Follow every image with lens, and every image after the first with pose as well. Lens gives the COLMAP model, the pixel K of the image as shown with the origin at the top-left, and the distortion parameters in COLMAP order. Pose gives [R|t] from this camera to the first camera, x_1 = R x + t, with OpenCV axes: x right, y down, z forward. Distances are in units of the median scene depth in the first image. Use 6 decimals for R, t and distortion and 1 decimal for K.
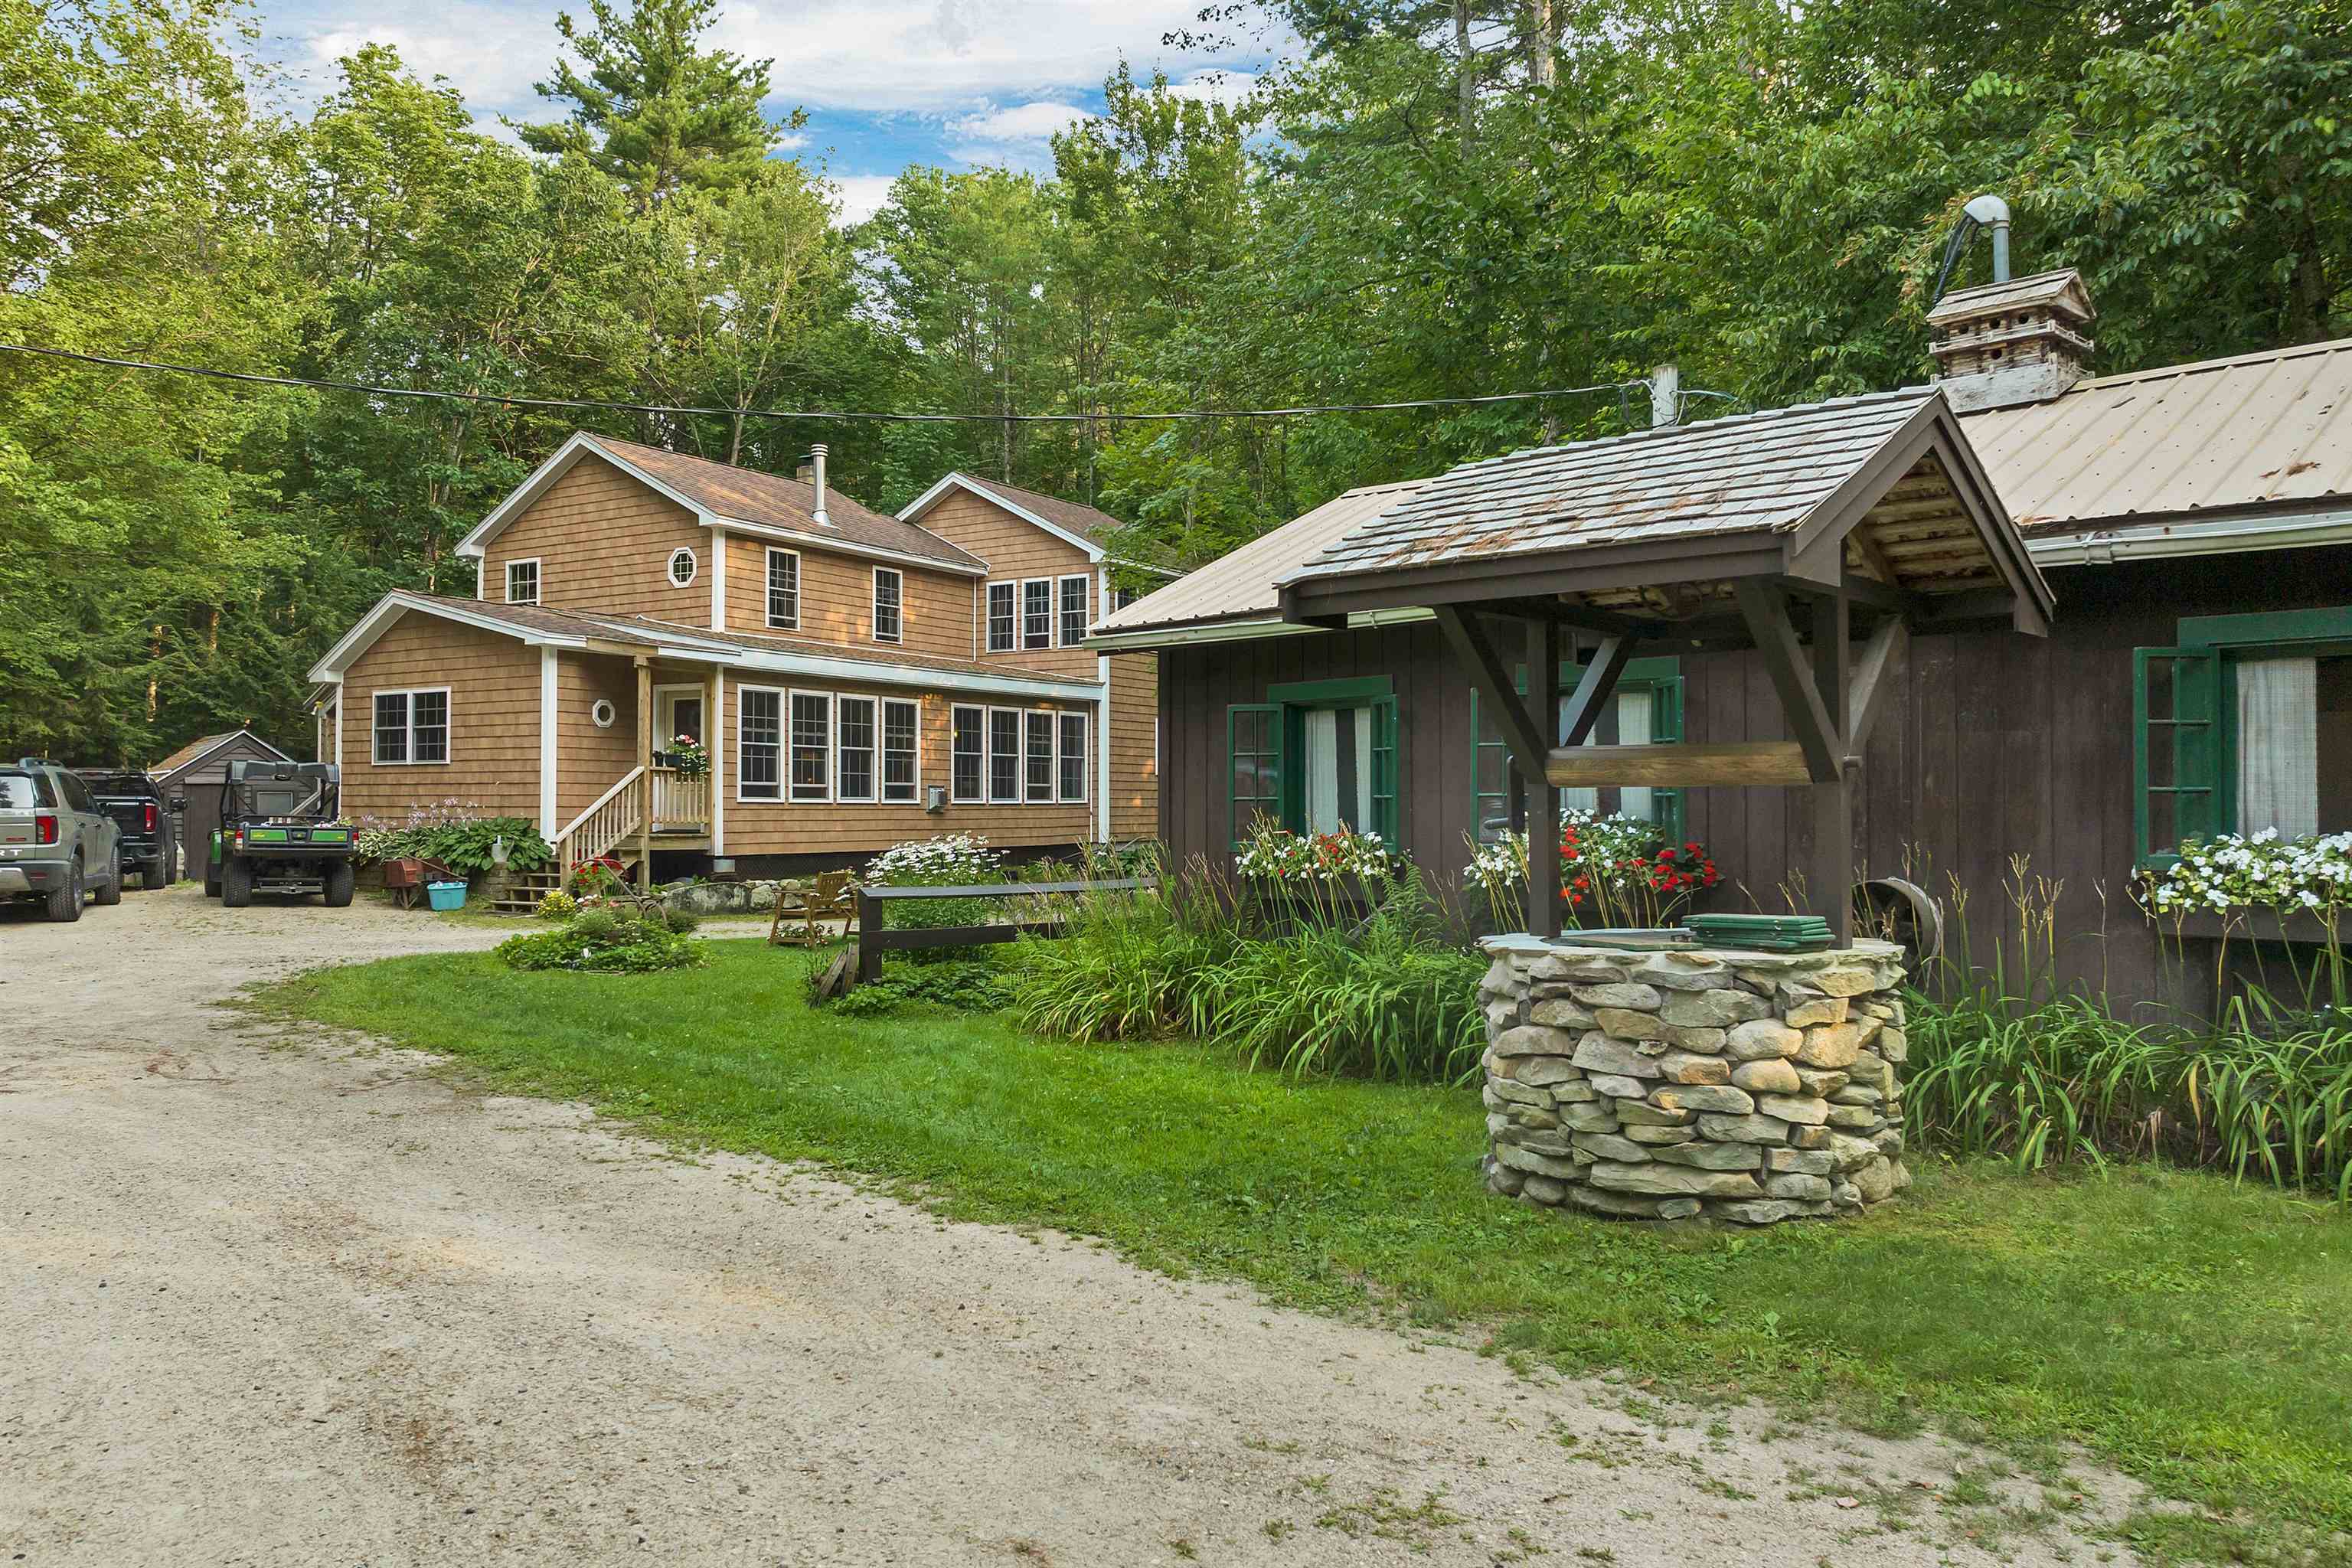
lens RADIAL K [[1689.6, 0, 1185.8], [0, 1689.6, 779.1], [0, 0, 1]] dist [-0.041437, 0.009472]
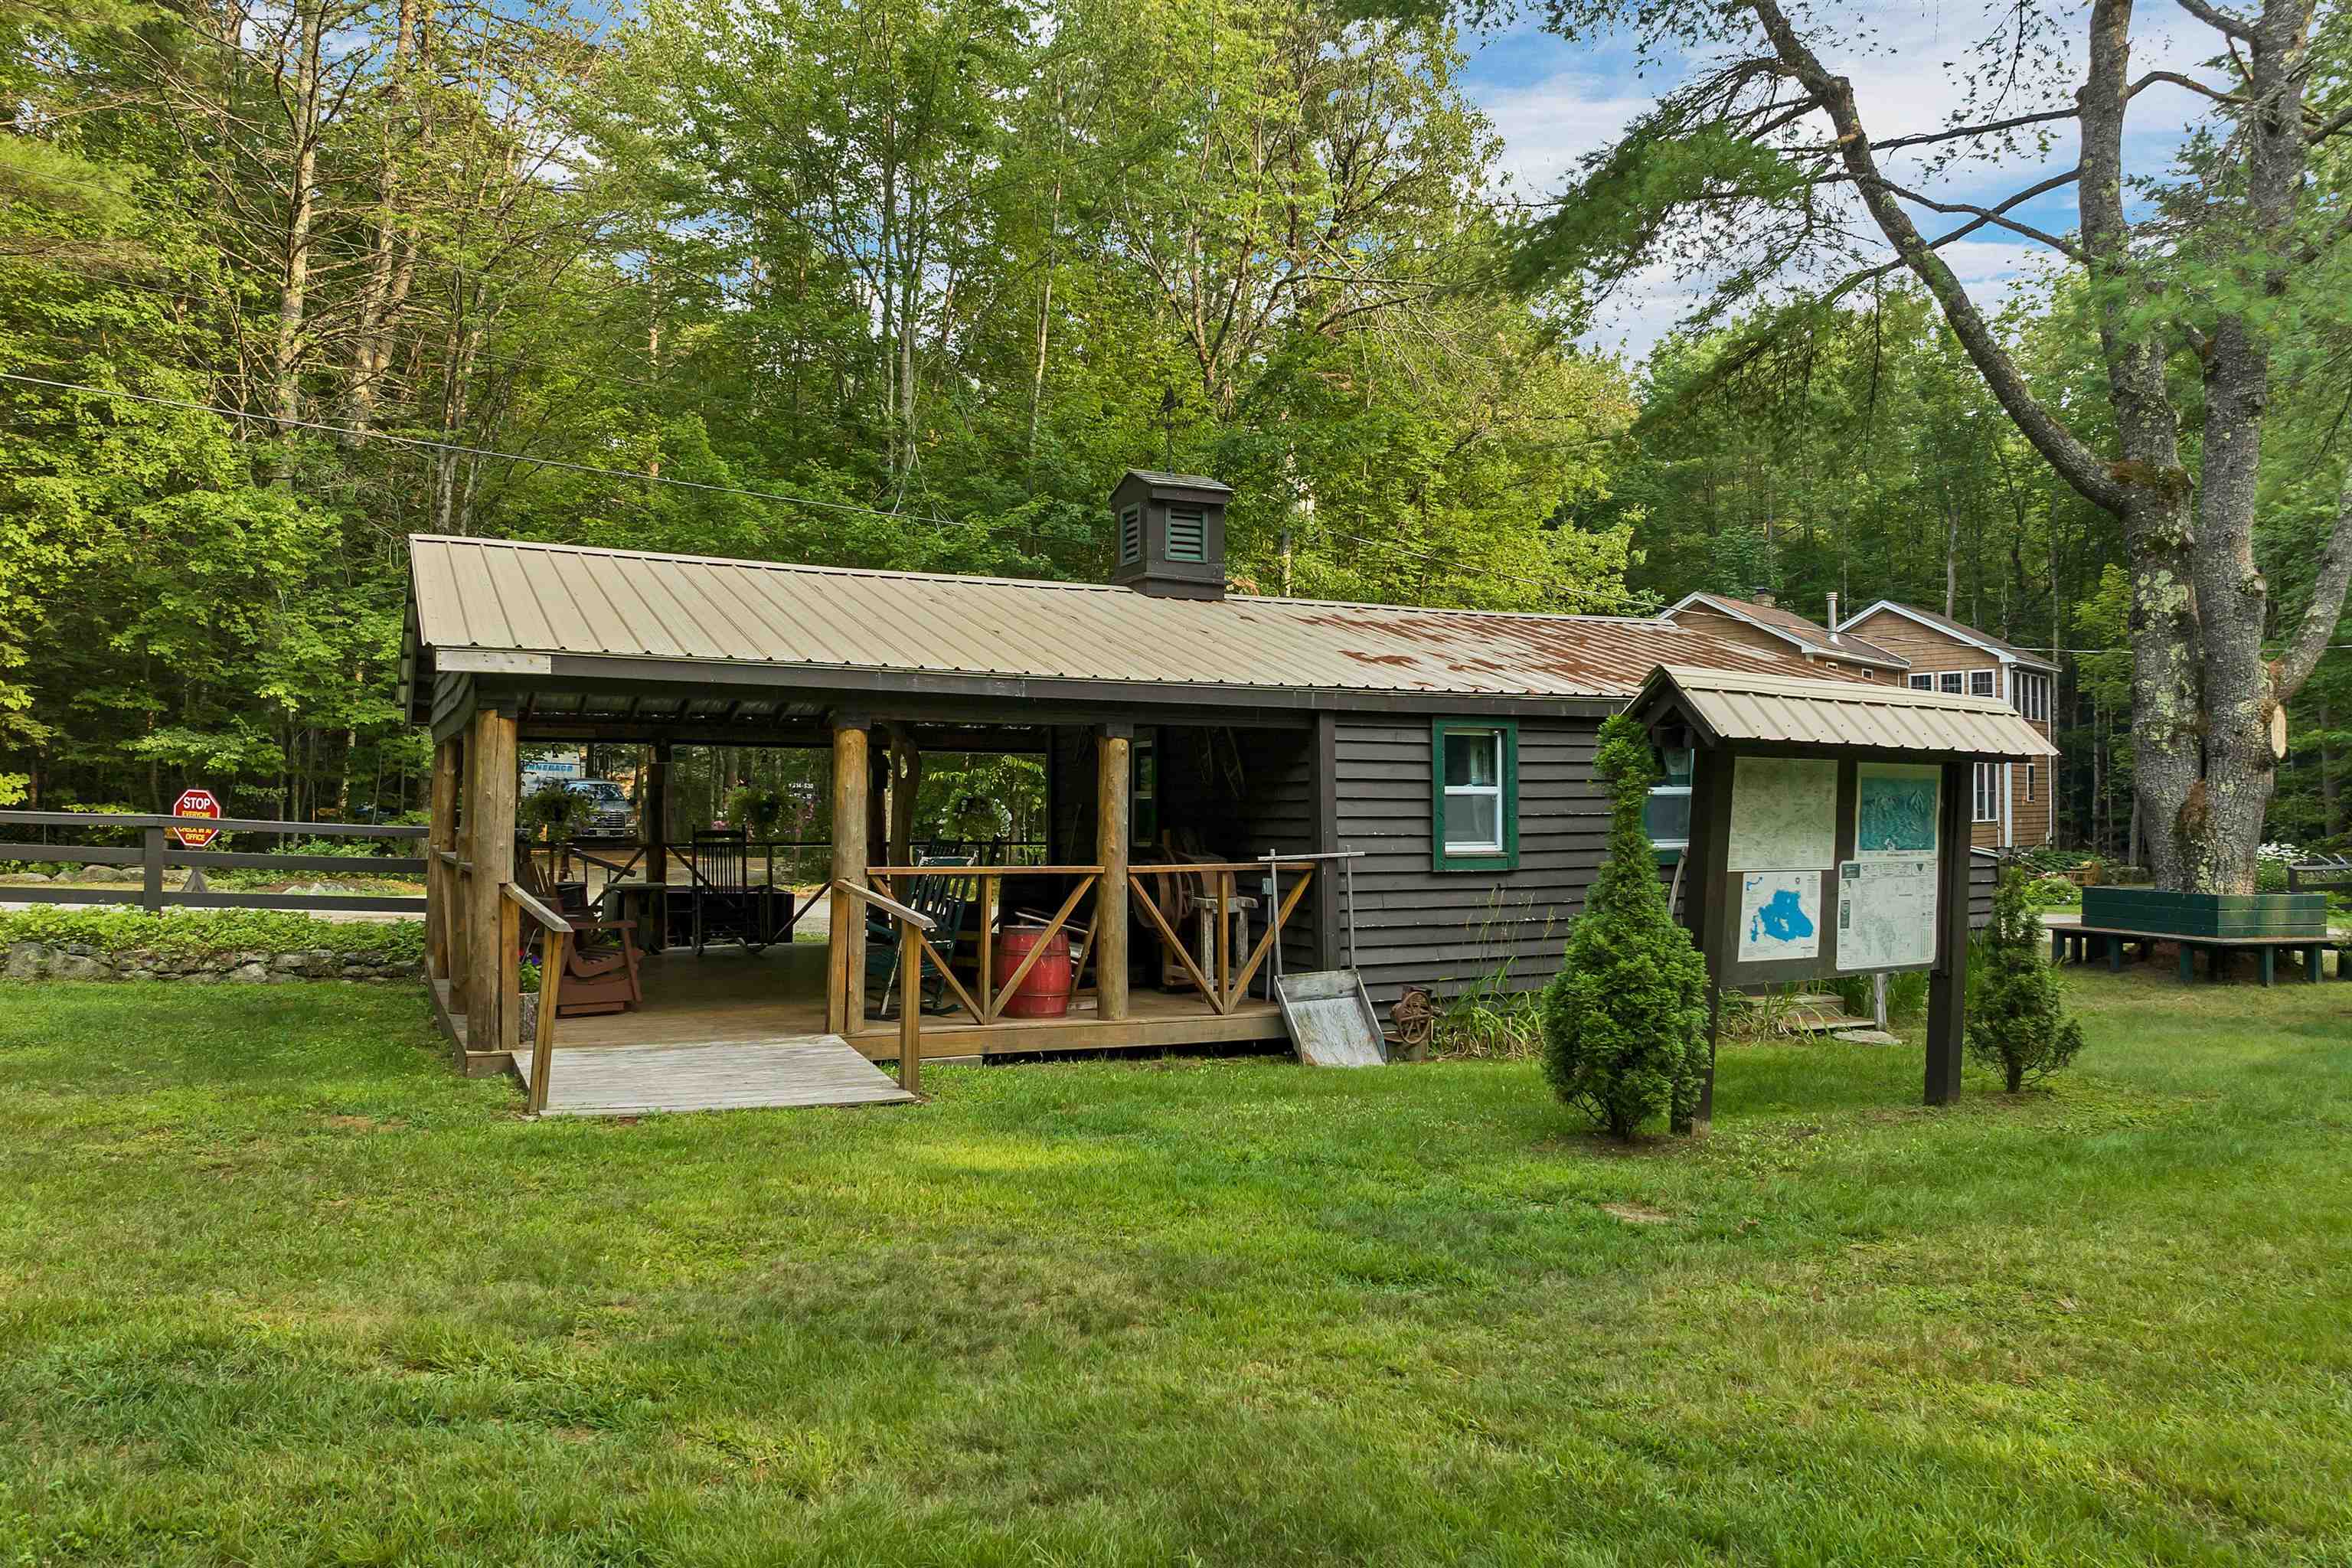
lens RADIAL K [[1689.6, 0, 1185.0], [0, 1689.6, 783.8], [0, 0, 1]] dist [-0.041437, 0.009472]
pose [[0.983684, -0.005829, -0.179808, -2.798012], [0.006100, 0.999981, 0.000957, -0.136072], [0.179799, -0.002038, 0.983701, -3.417507]]
